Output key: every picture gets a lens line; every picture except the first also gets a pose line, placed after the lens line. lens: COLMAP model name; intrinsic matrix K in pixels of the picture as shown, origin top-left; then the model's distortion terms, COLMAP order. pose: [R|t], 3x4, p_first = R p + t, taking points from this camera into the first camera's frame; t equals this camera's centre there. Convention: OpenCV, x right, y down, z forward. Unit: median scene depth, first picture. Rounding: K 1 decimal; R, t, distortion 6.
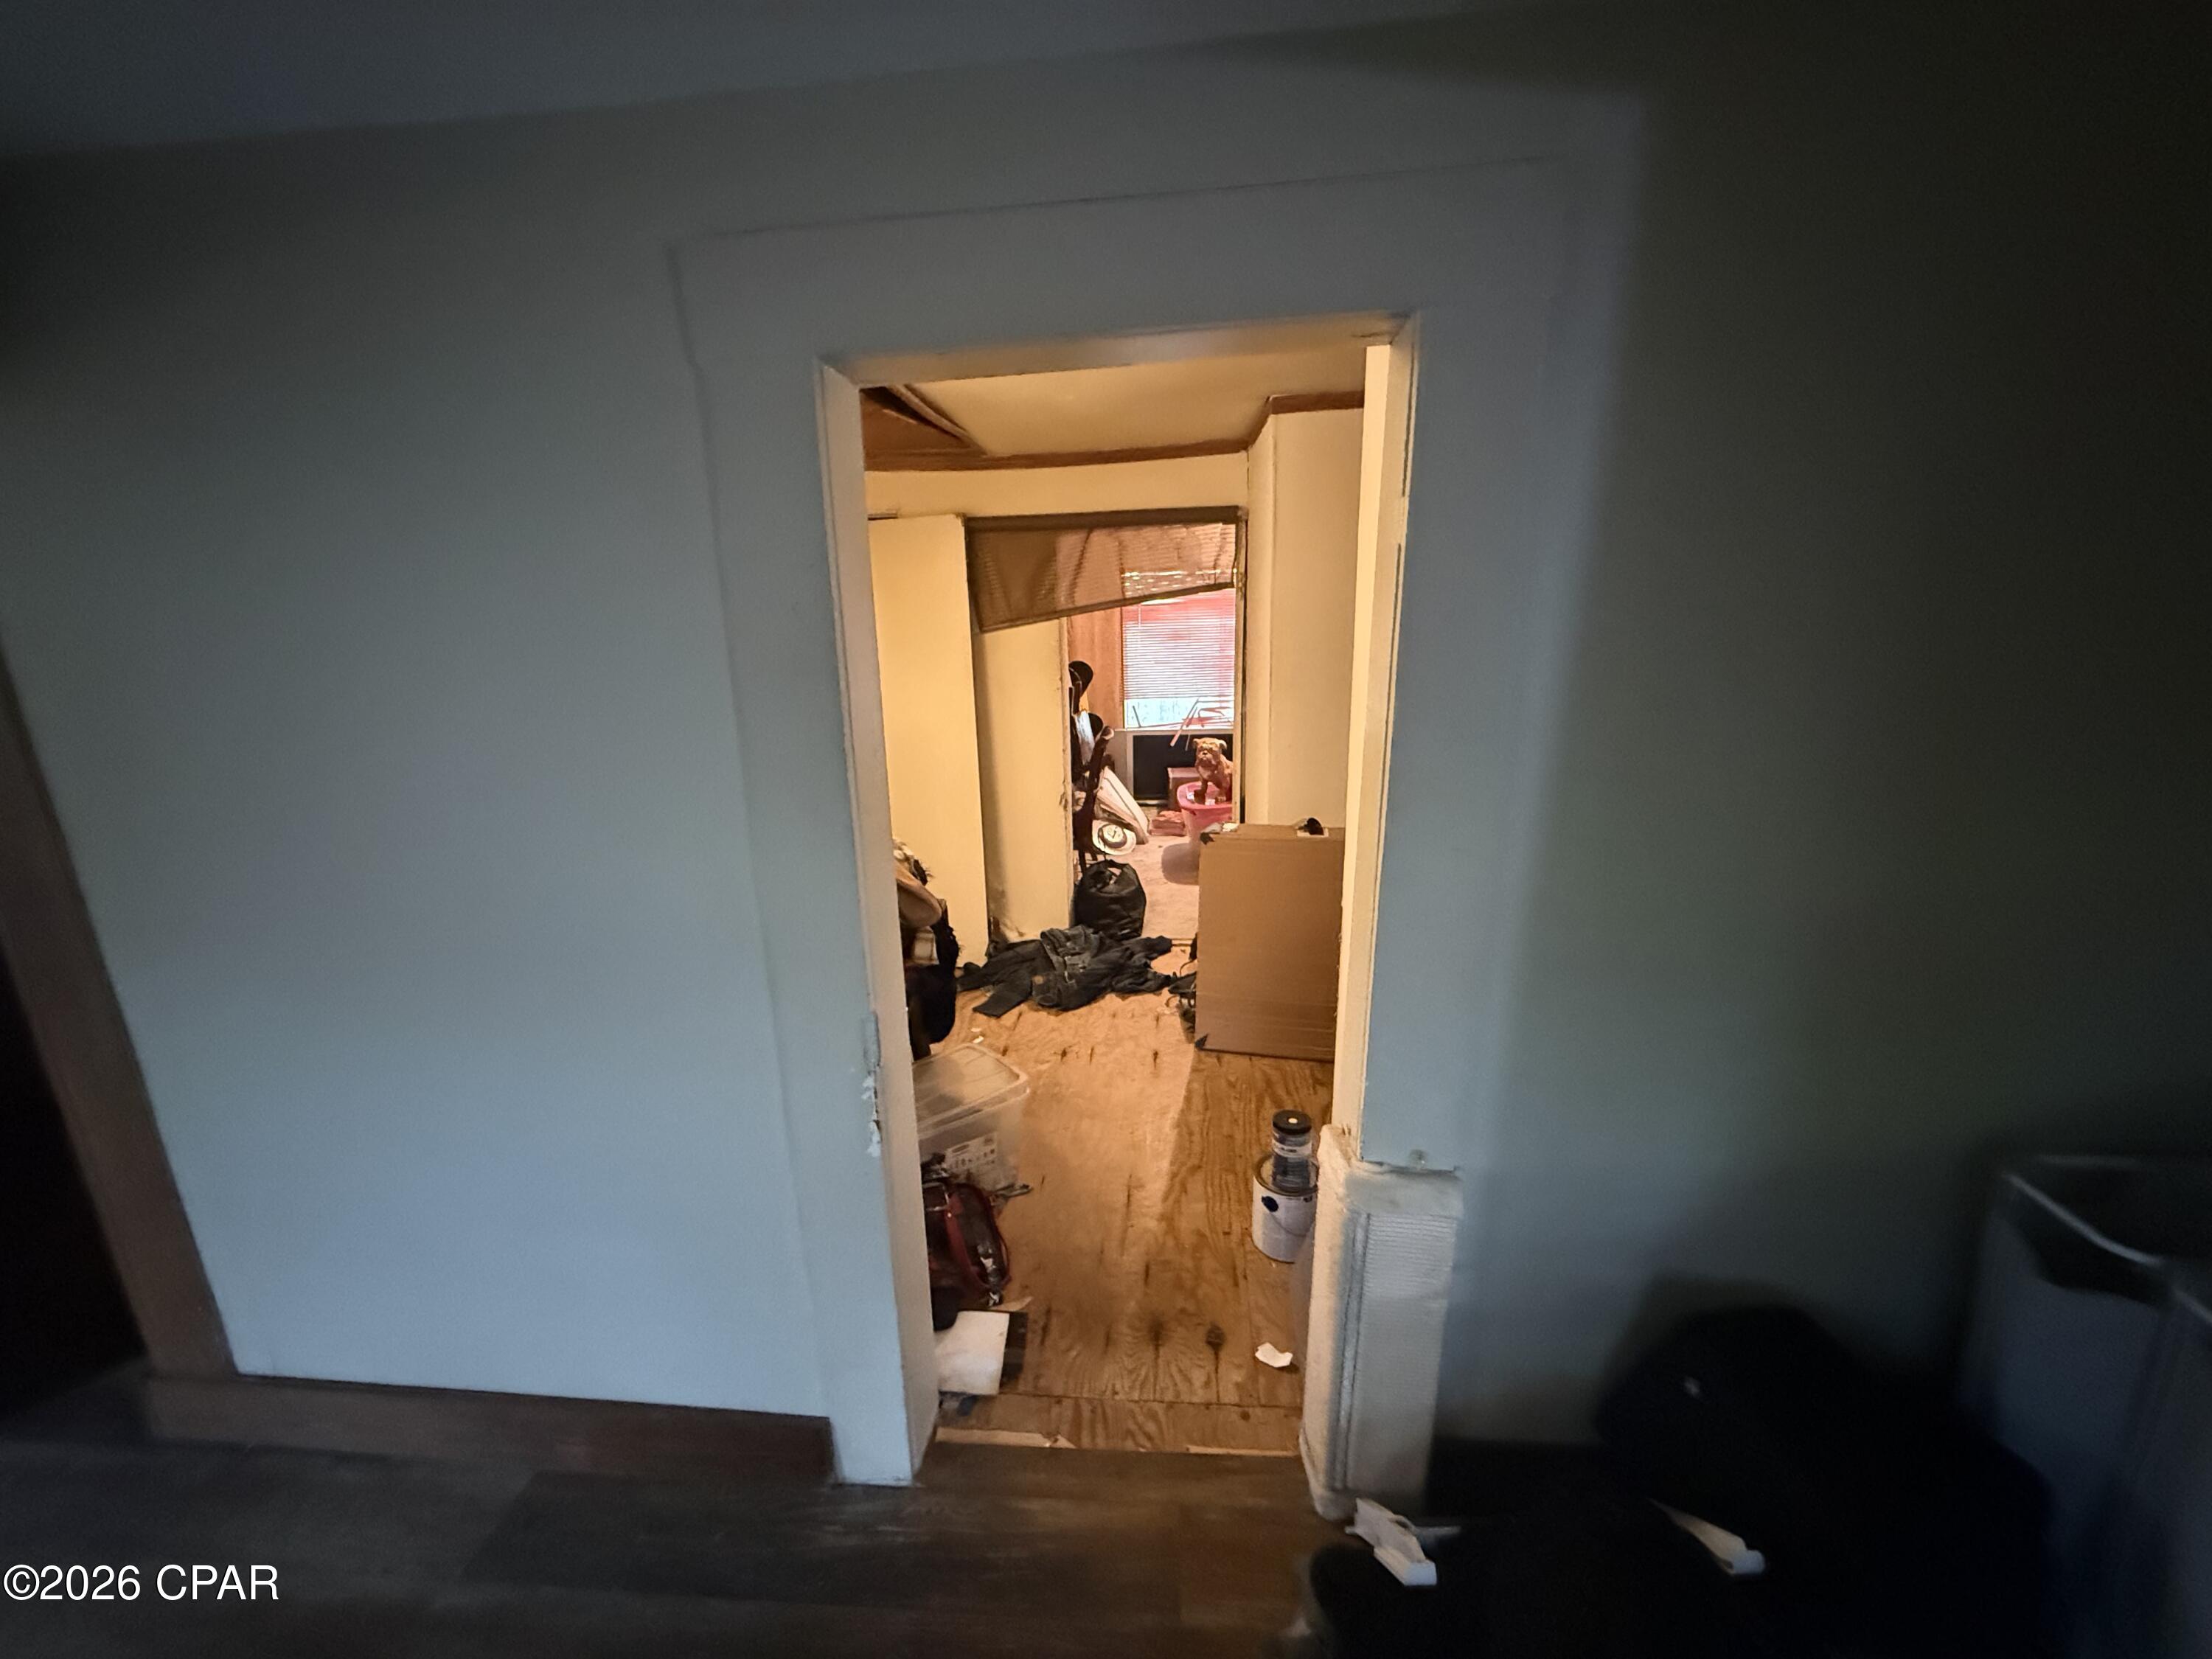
lens RADIAL K [[873.0, 0, 1099.8], [0, 873.0, 833.0], [0, 0, 1]] dist [-0.003355, -0.000122]
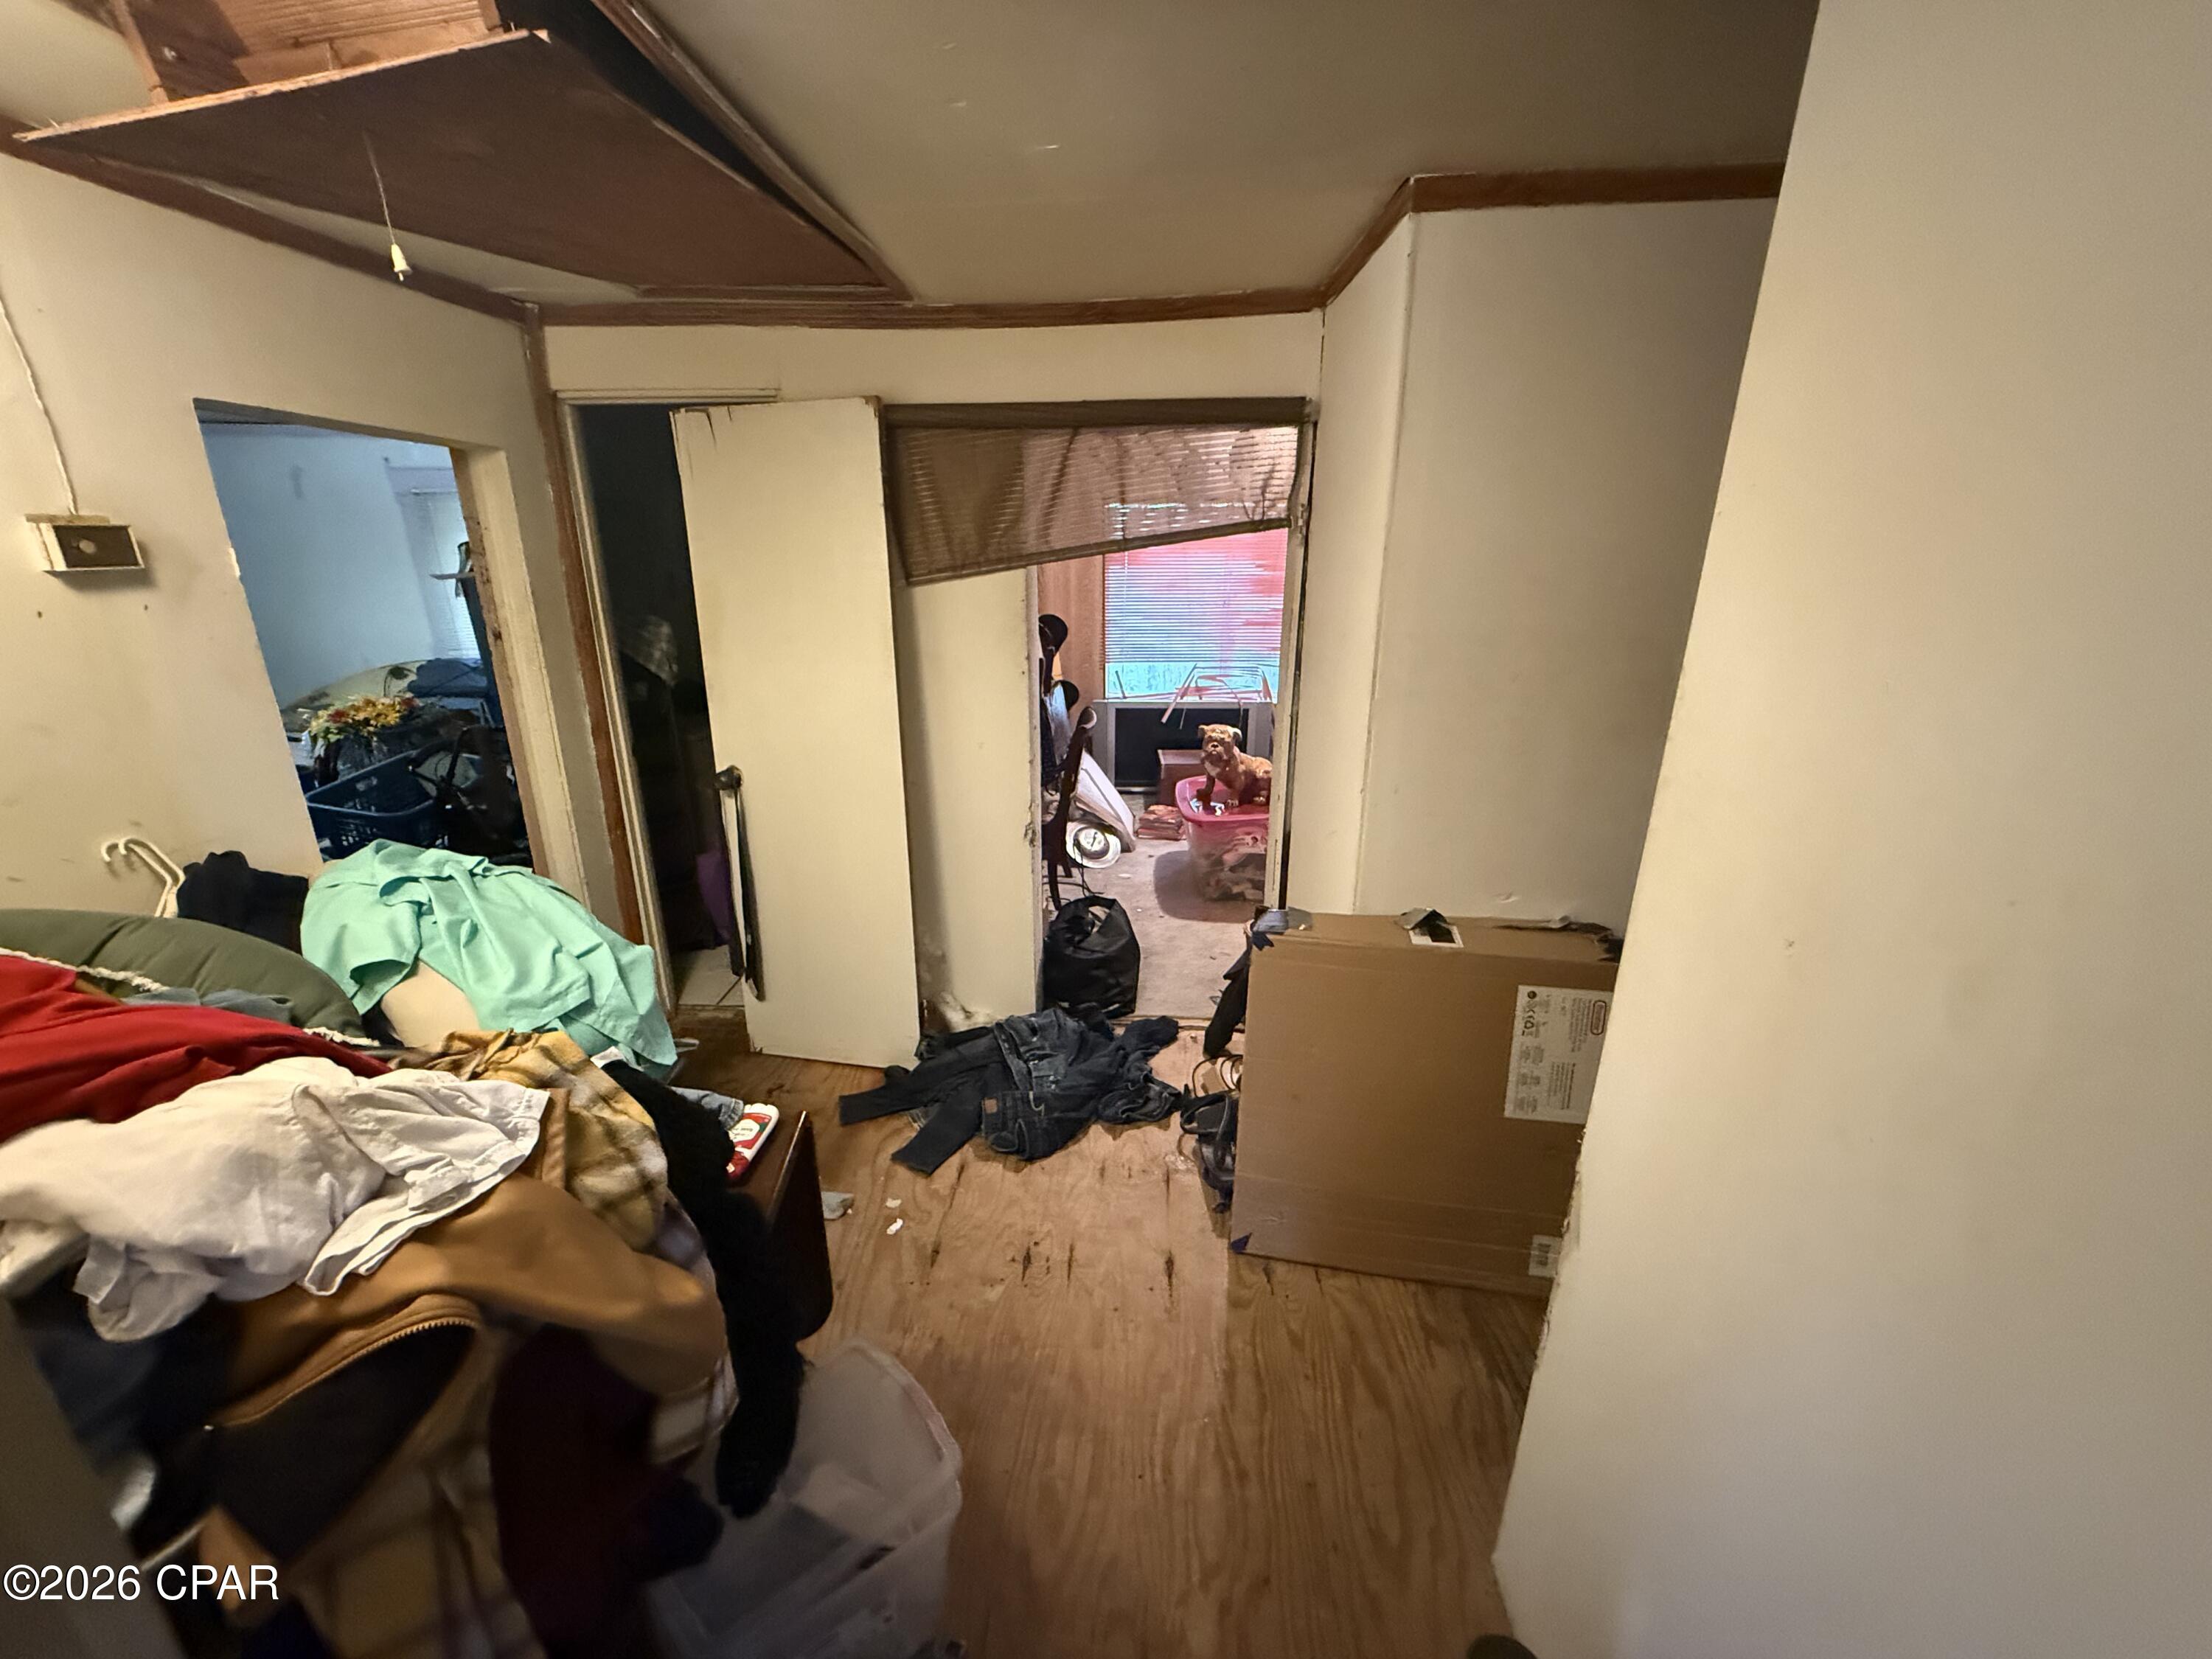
lens RADIAL K [[873.0, 0, 1099.4], [0, 873.0, 833.2], [0, 0, 1]] dist [-0.003355, -0.000122]
pose [[0.999162, 0.012329, 0.039030, -0.013882], [-0.014918, 0.997657, 0.066761, -0.087463], [-0.038115, -0.067287, 0.997005, 0.315841]]
